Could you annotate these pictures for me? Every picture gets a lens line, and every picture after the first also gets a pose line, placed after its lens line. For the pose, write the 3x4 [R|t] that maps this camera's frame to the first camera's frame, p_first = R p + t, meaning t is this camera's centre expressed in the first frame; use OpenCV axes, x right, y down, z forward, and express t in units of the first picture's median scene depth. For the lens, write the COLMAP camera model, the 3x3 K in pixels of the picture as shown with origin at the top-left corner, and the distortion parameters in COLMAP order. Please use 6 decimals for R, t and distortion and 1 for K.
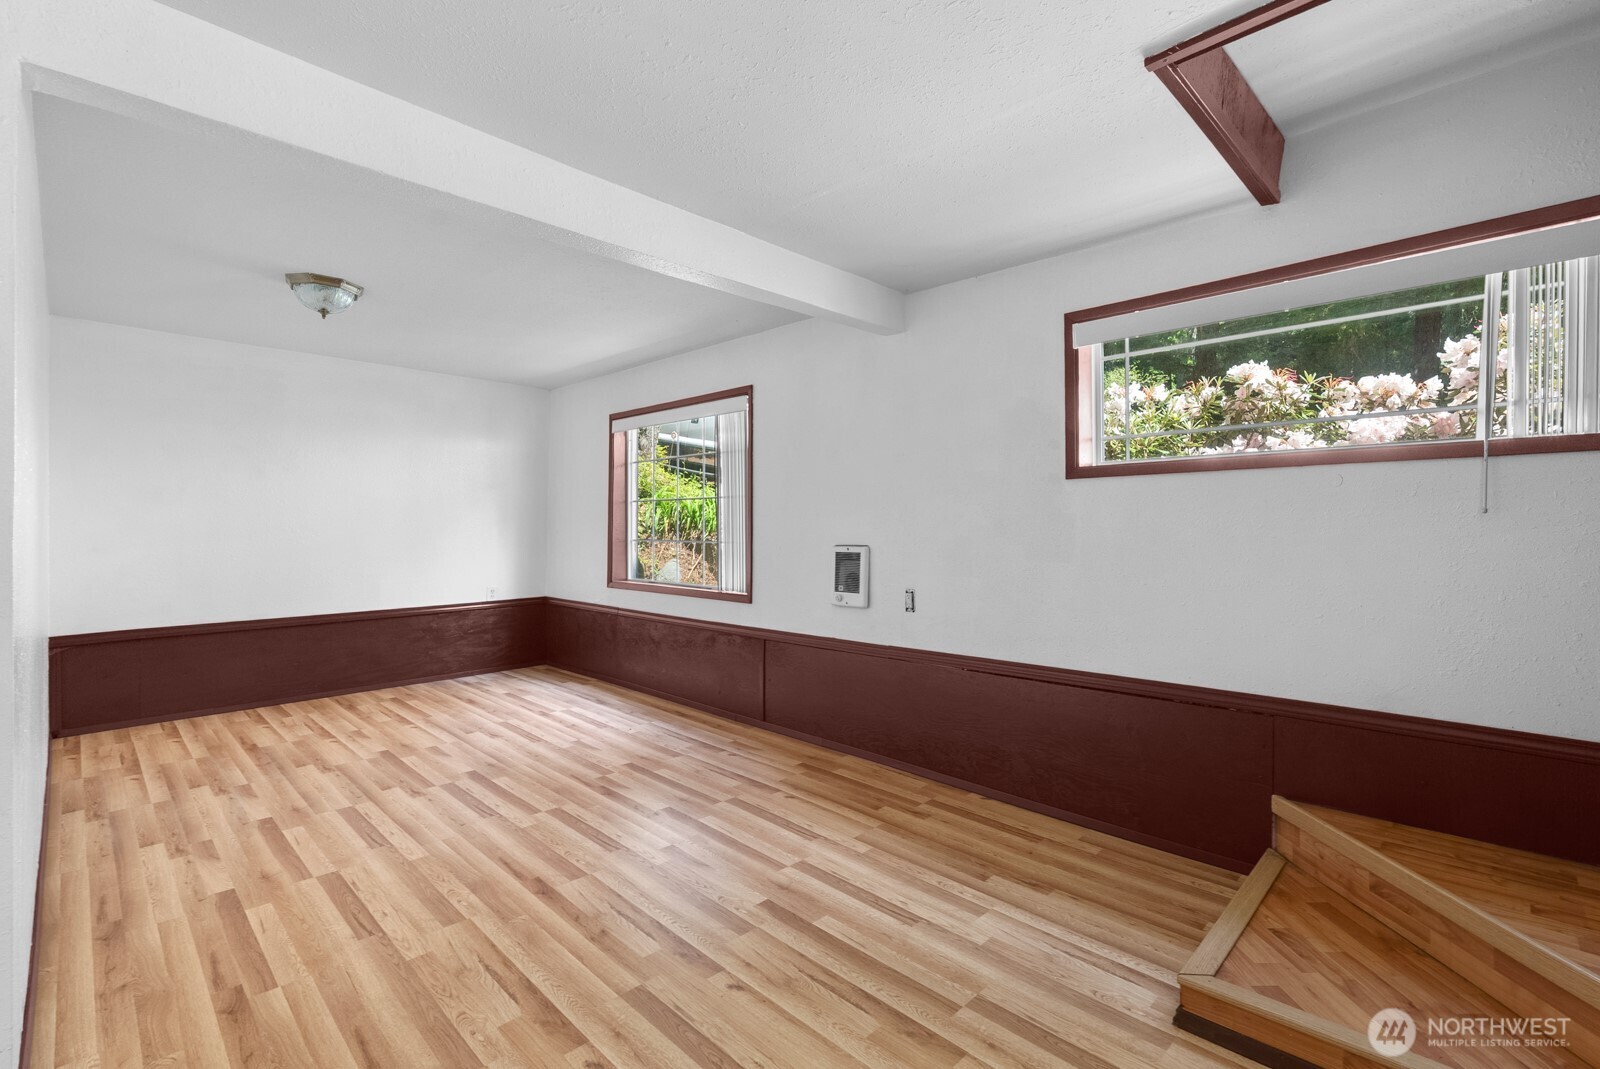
lens RADIAL K [[715.8, 0, 806.6], [0, 715.8, 553.8], [0, 0, 1]] dist [-0.003245, 0.000572]
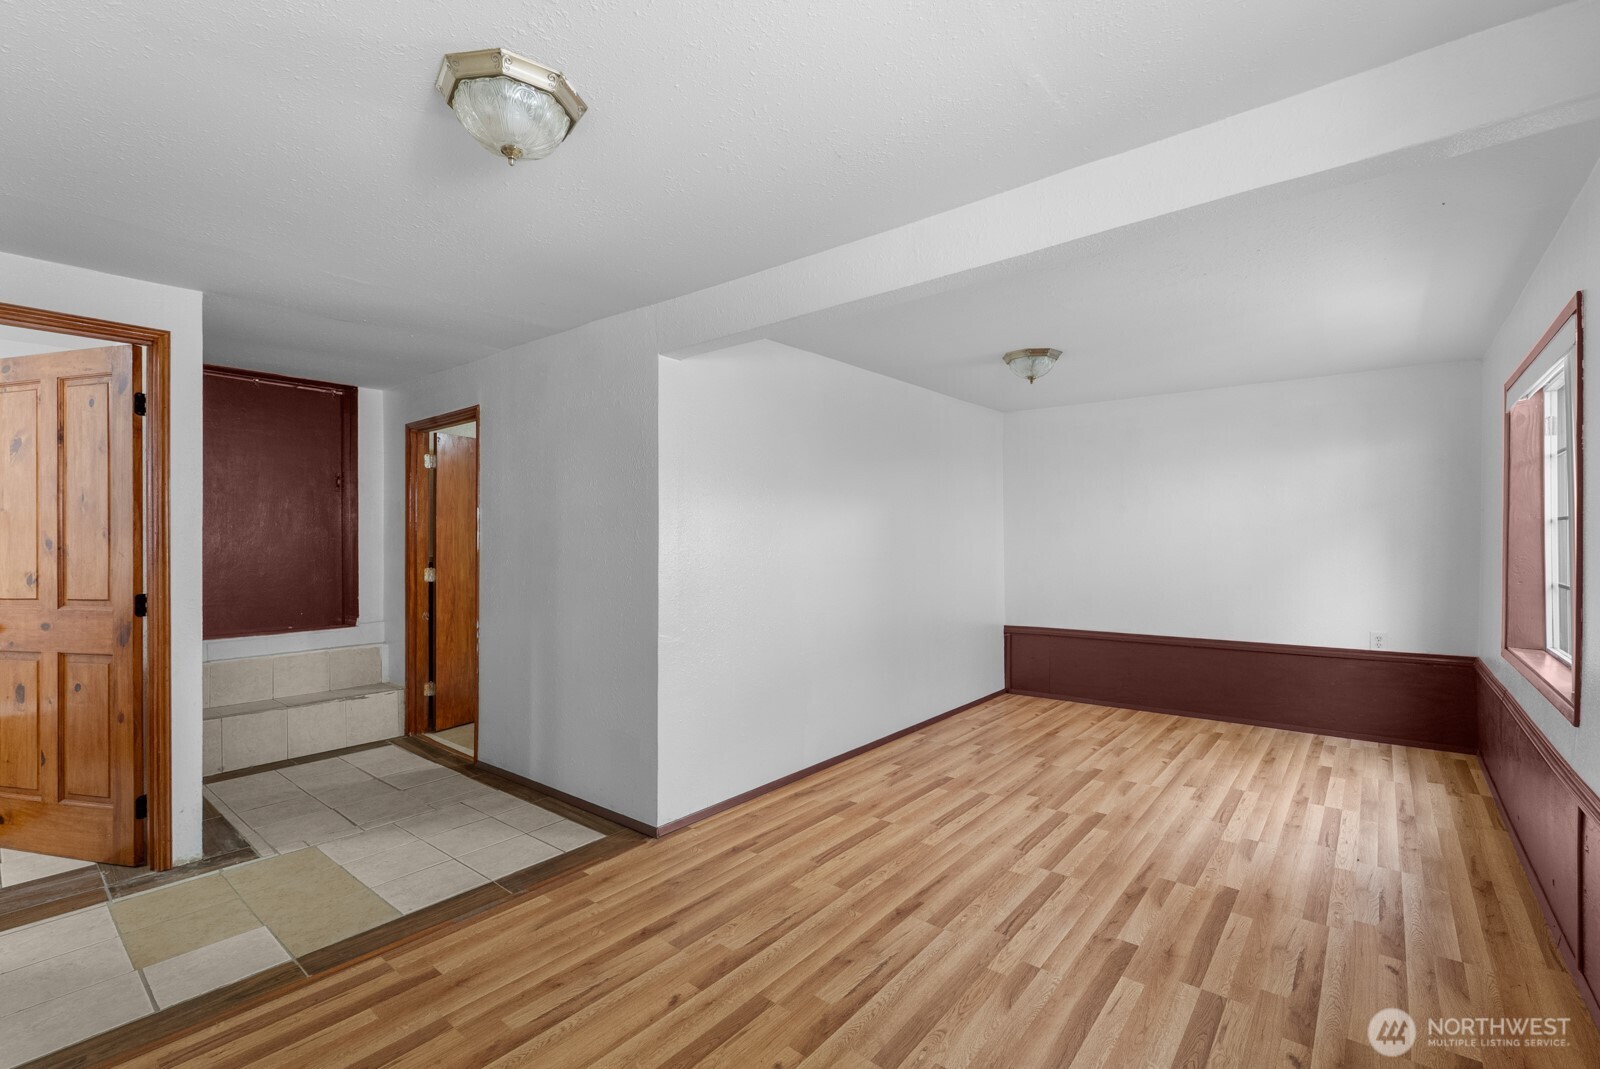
lens RADIAL K [[706.1, 0, 806.7], [0, 706.1, 539.1], [0, 0, 1]] dist [-0.005141, 0.000218]
pose [[0.088744, -0.001120, -0.996054, 0.529352], [-0.034309, 0.999403, -0.004180, -0.060948], [0.995463, 0.034544, 0.088652, 0.588612]]
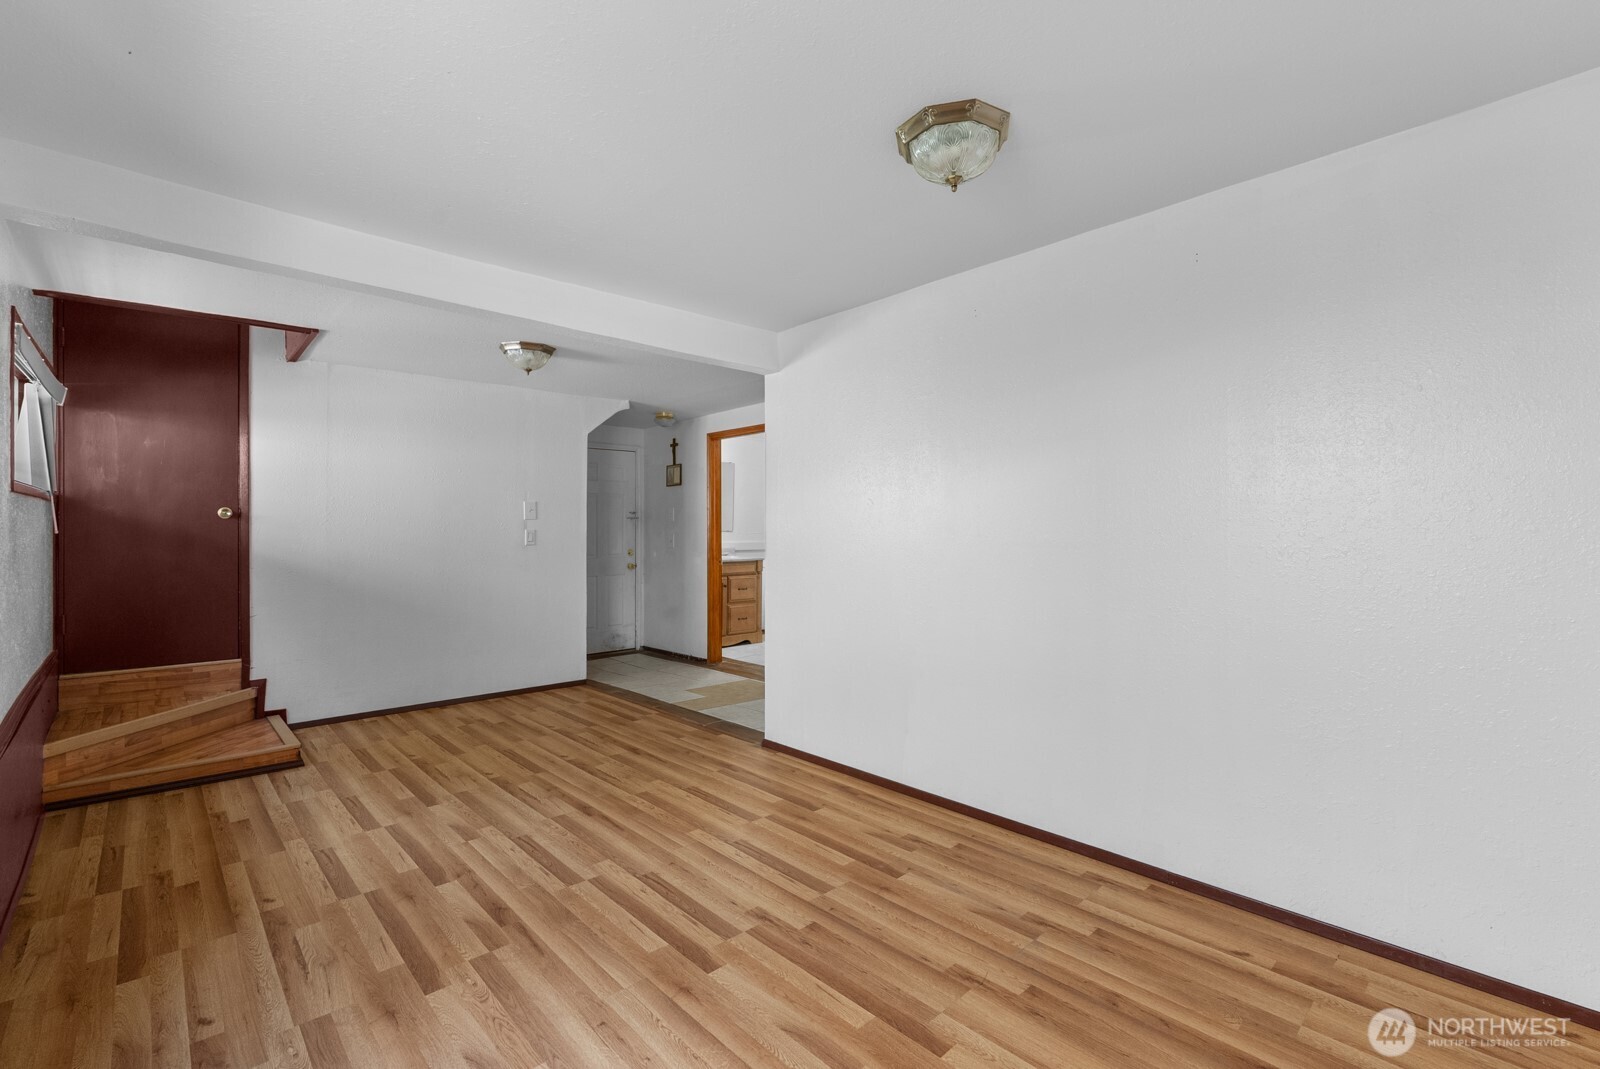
lens RADIAL K [[709.7, 0, 805.3], [0, 709.7, 547.3], [0, 0, 1]] dist [-0.003279, 0.000224]
pose [[-0.998948, 0.003399, 0.045725, -0.671893], [0.006171, 0.998141, 0.060637, -0.082770], [-0.045434, 0.060855, -0.997112, 1.815653]]
